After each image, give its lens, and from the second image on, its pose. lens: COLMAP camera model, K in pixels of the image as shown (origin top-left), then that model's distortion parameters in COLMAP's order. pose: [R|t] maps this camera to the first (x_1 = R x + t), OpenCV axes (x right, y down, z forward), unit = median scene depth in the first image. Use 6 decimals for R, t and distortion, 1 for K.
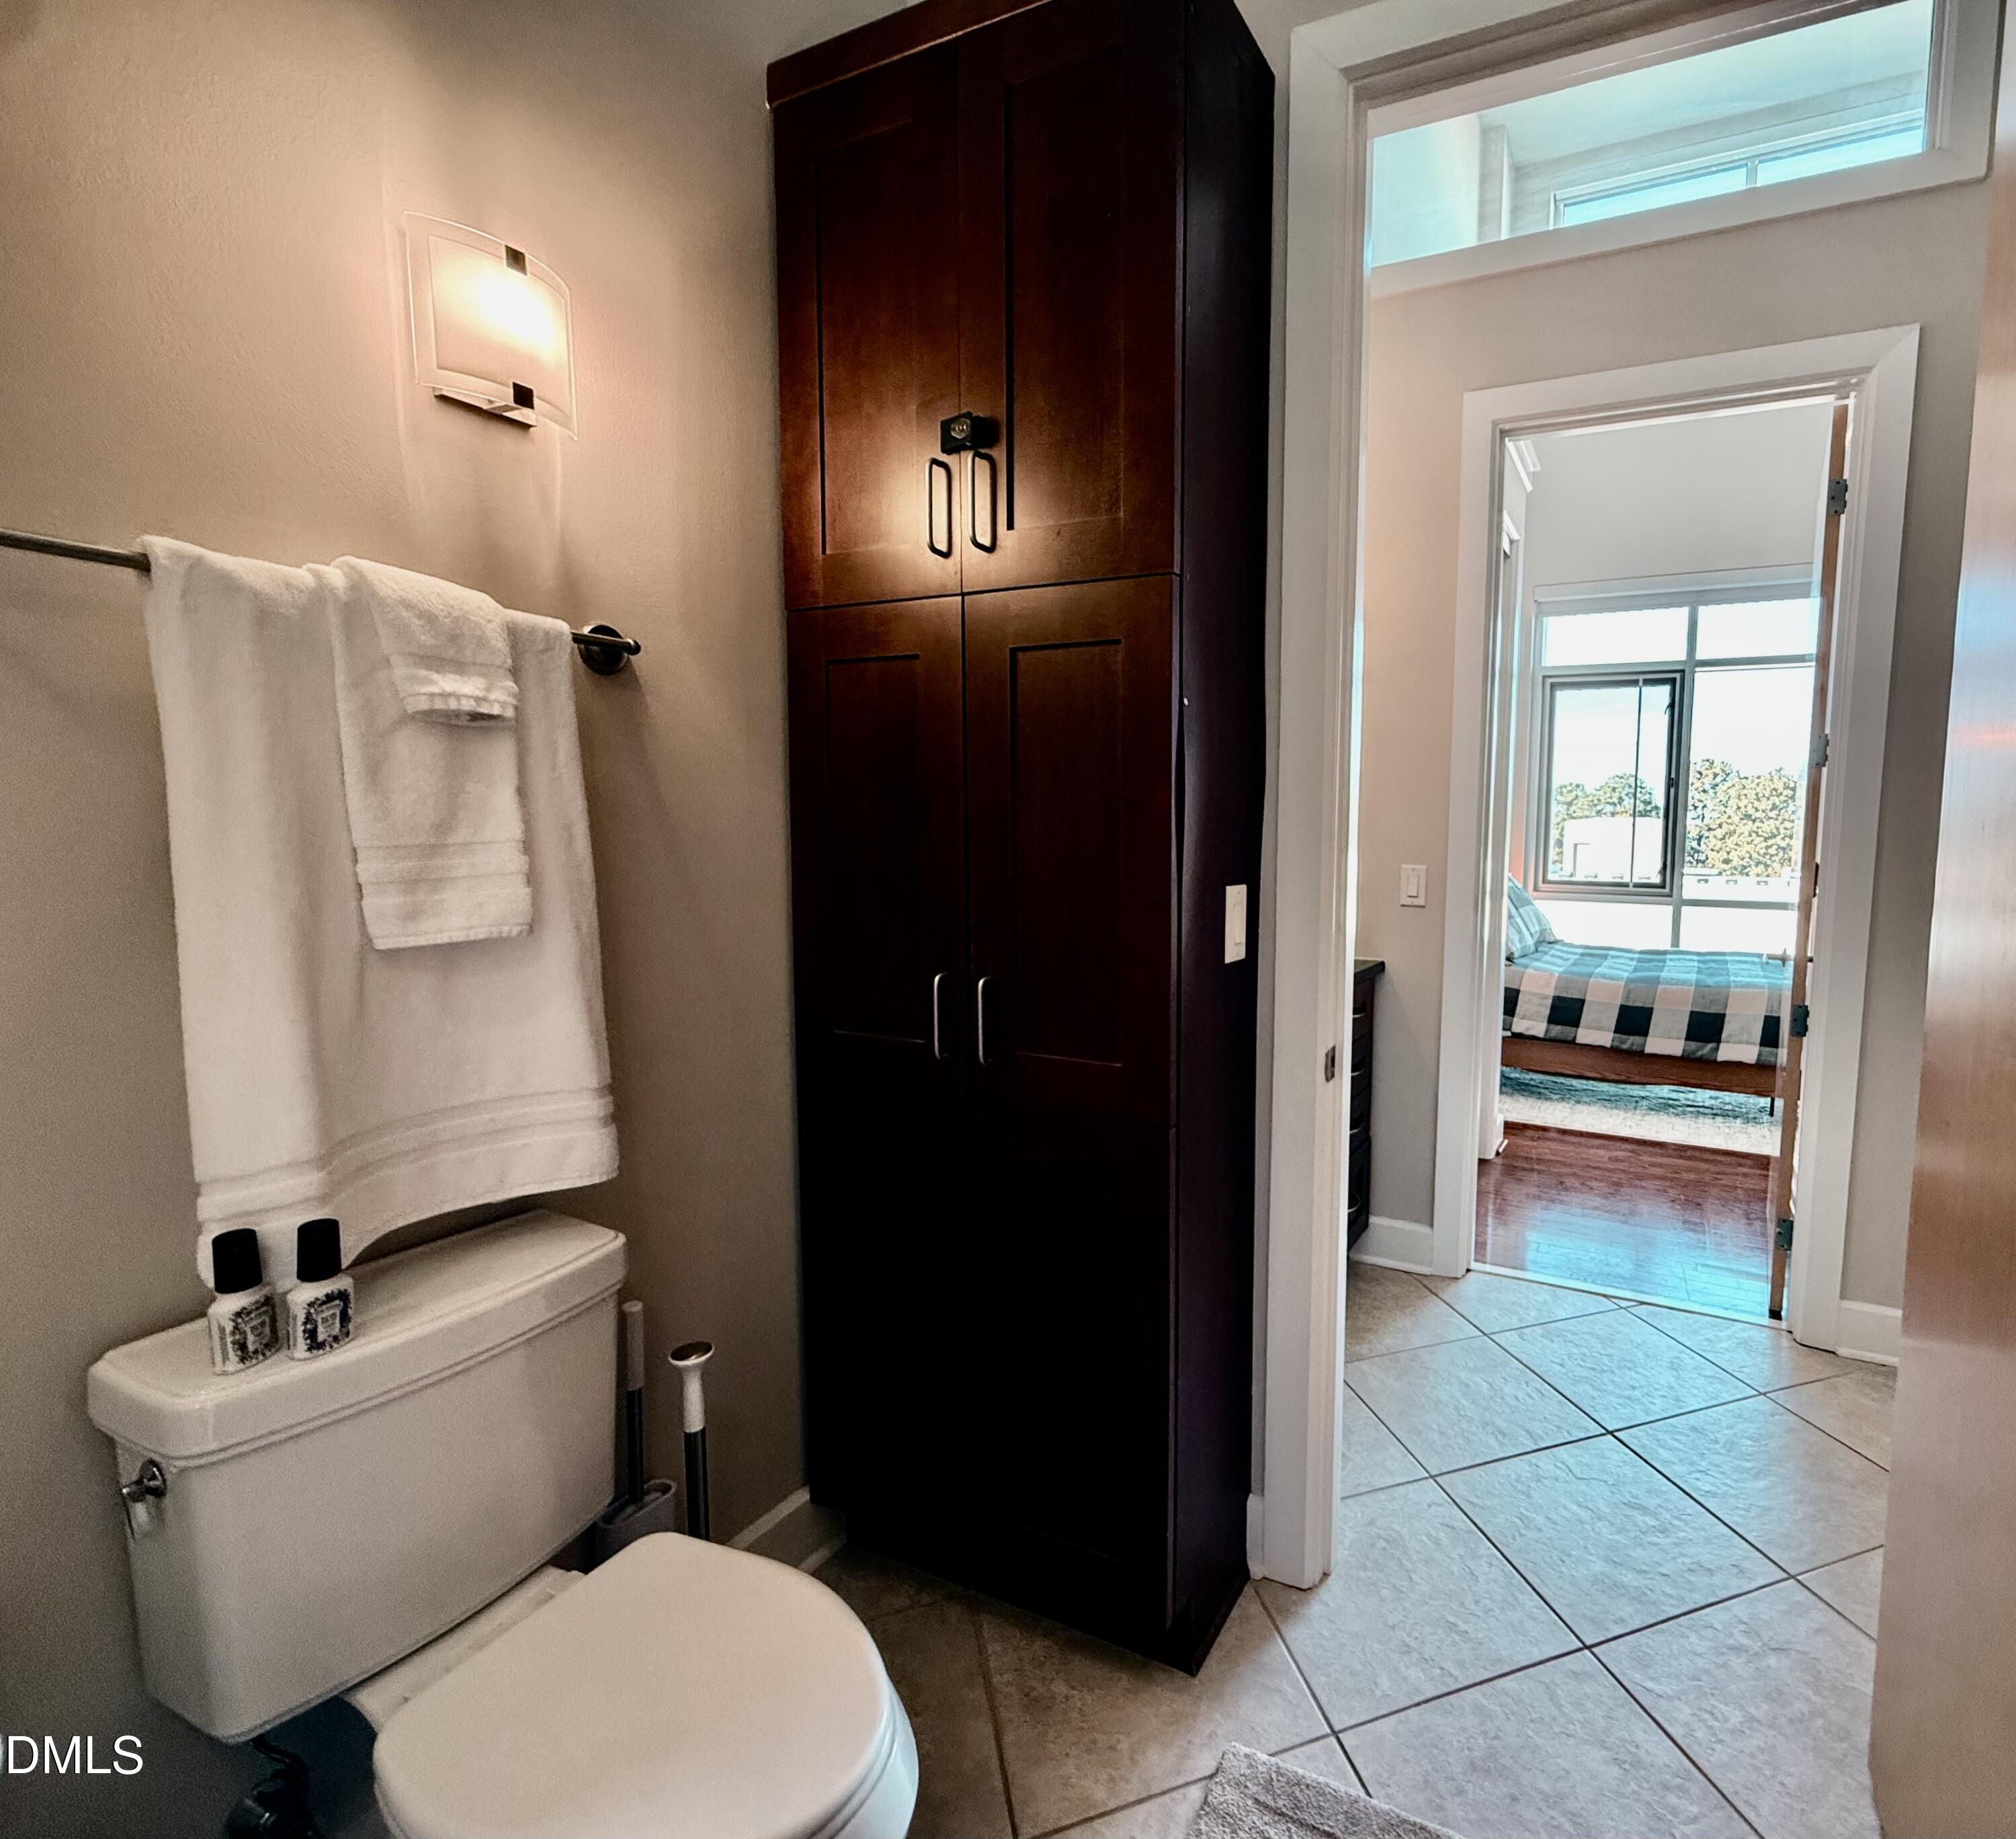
lens RADIAL K [[1007.8, 0, 1229.5], [0, 1007.8, 927.0], [0, 0, 1]] dist [0.000389, -0.000024]
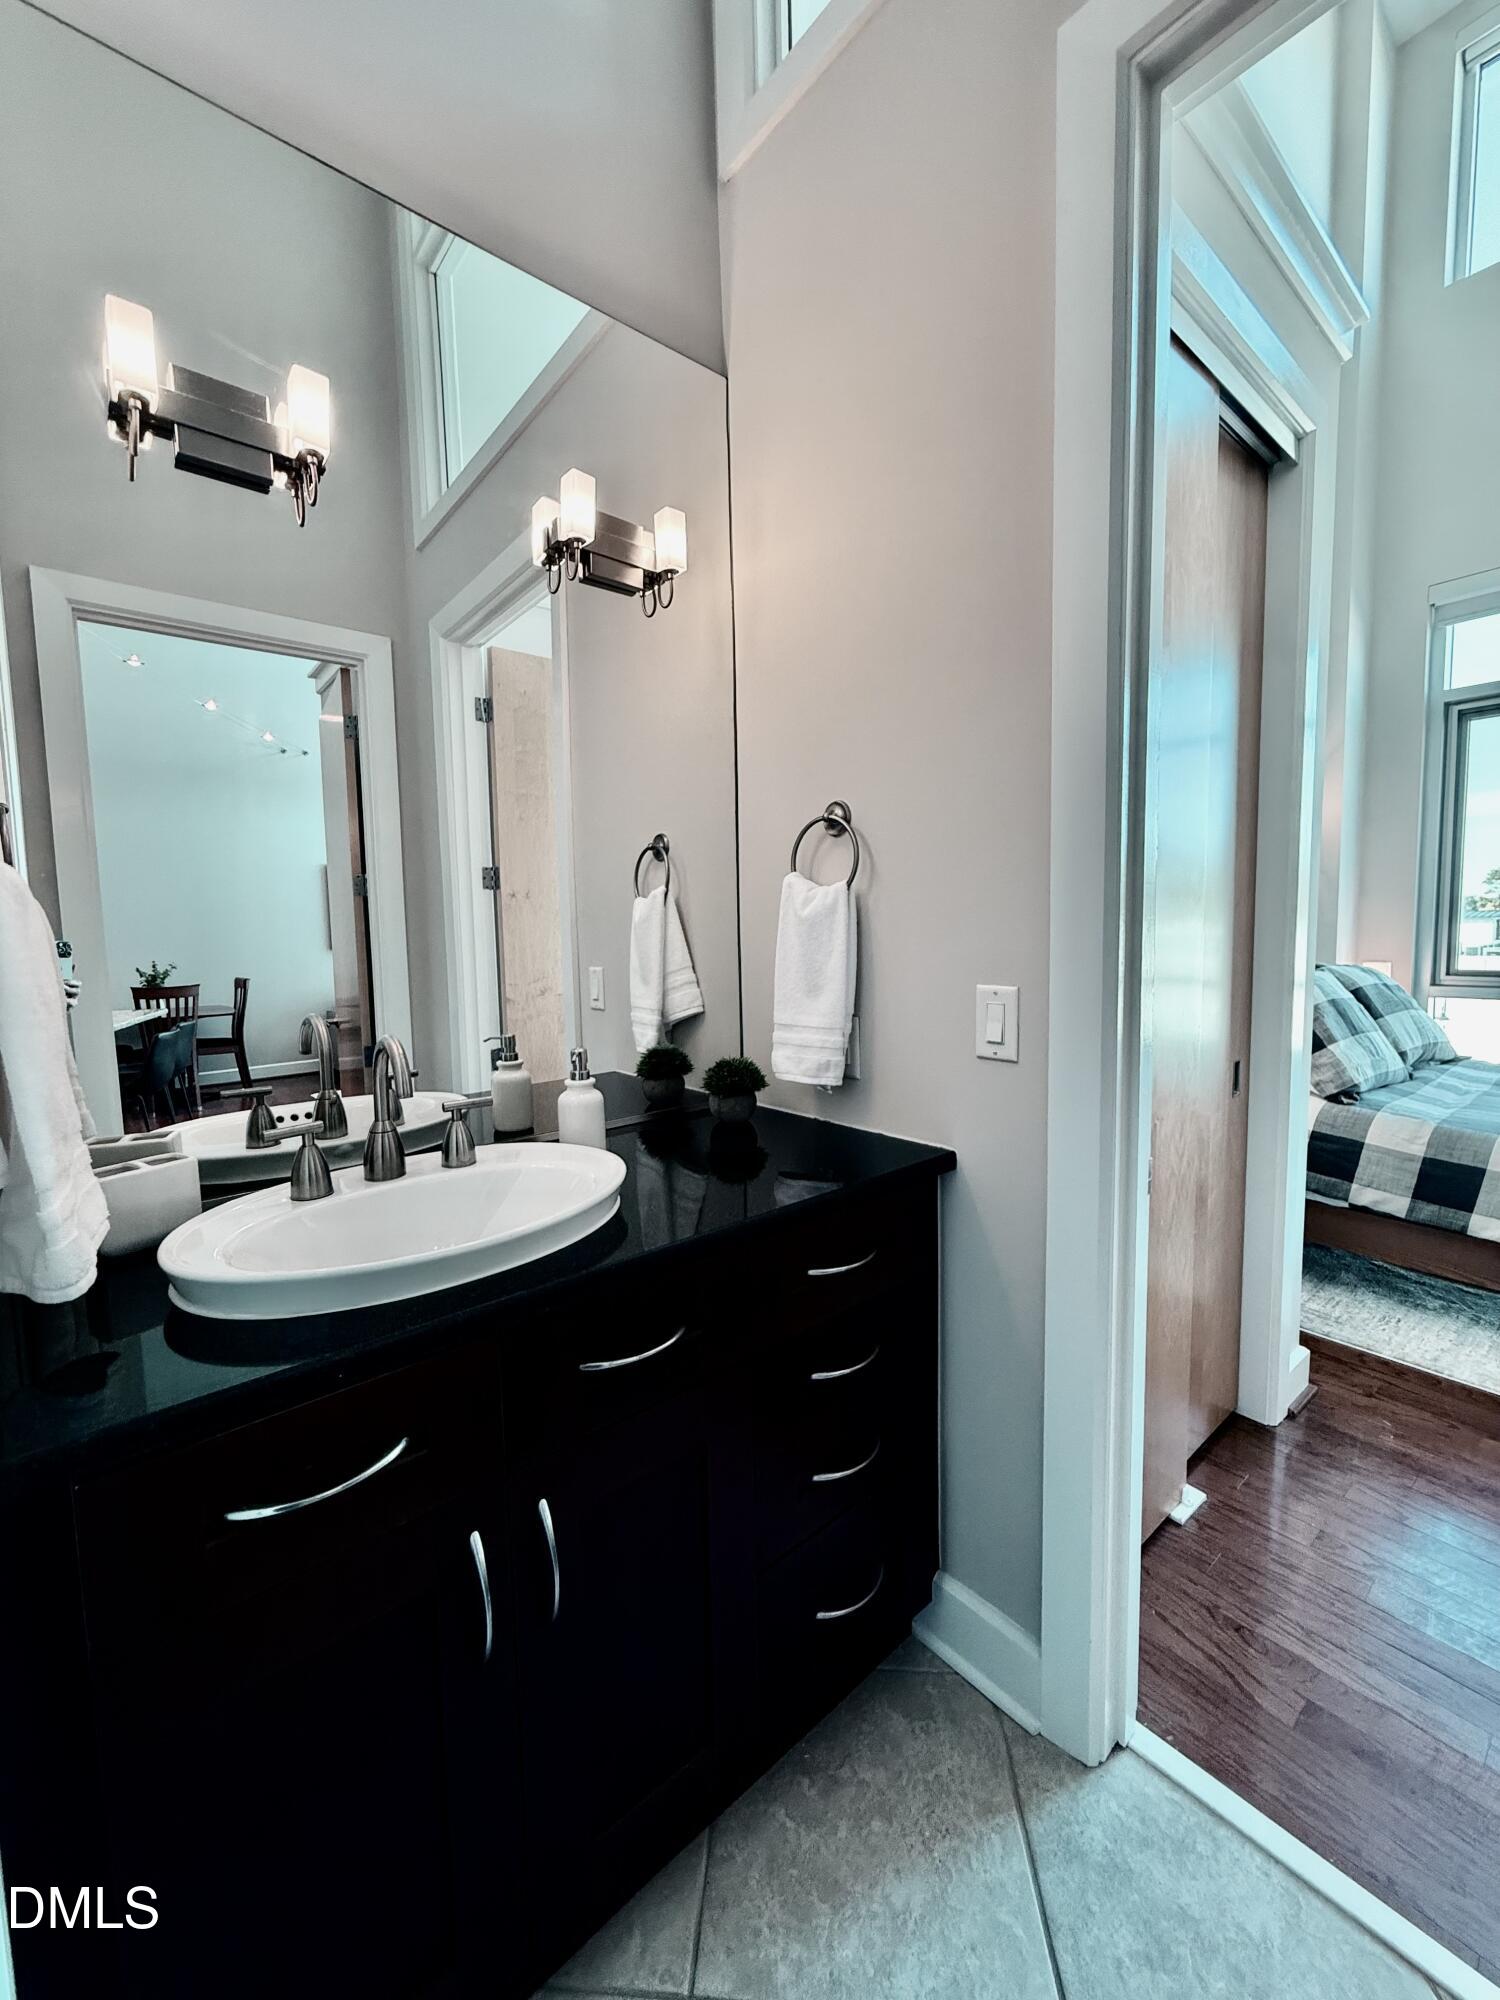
lens RADIAL K [[799.2, 0, 750.0], [0, 799.2, 1000.0], [0, 0, 1]] dist [0.000131, 0.000230]
pose [[0.898106, 0.002015, -0.439774, 0.154408], [-0.003643, 0.999989, -0.002858, -0.031517], [0.439763, 0.004169, 0.898104, 0.334194]]
